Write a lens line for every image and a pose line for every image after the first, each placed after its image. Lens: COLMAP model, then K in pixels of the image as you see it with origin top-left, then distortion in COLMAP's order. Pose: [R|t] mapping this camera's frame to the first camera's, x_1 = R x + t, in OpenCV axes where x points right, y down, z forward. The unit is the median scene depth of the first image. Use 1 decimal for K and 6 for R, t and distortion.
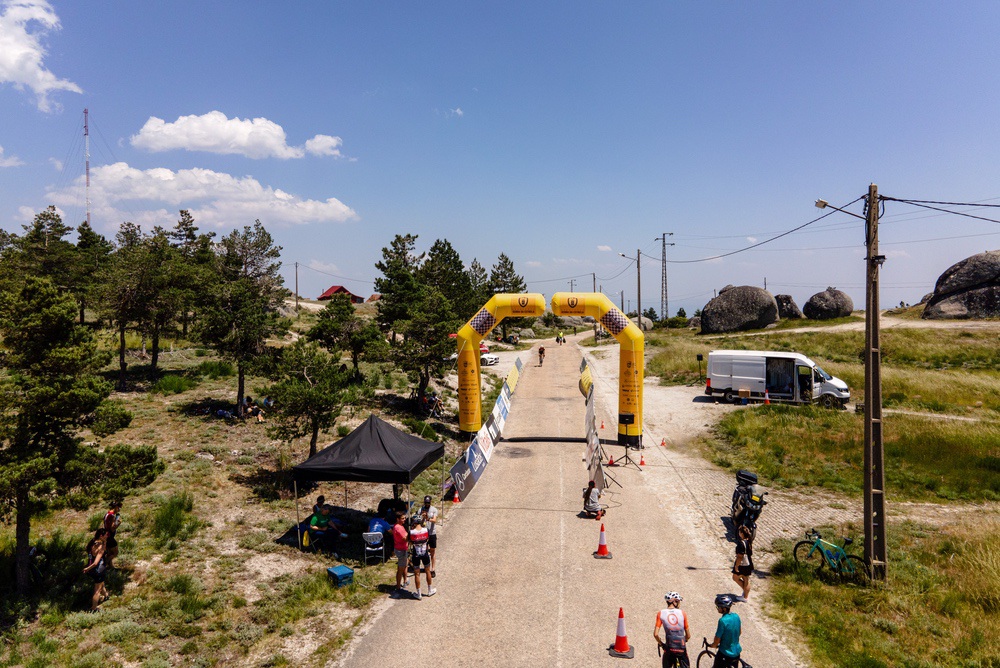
lens RADIAL K [[754.2, 0, 500.9], [0, 754.2, 298.2], [0, 0, 1]] dist [0.002390, 0.087843]
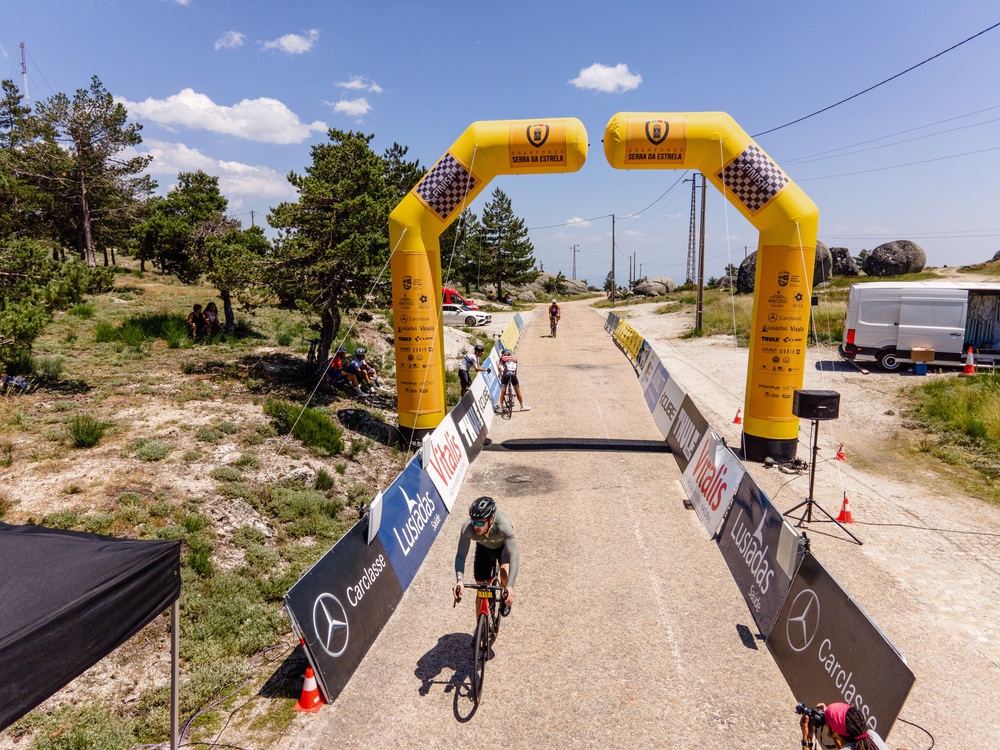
lens RADIAL K [[750.7, 0, 500.0], [0, 750.7, 375.0], [0, 0, 1]] dist [0.040953, 0.004334]
pose [[0.999994, 0.000963, 0.003236, 0.006681], [-0.001381, 0.991250, 0.131989, 0.078476], [-0.003080, -0.131993, 0.991246, 0.516263]]
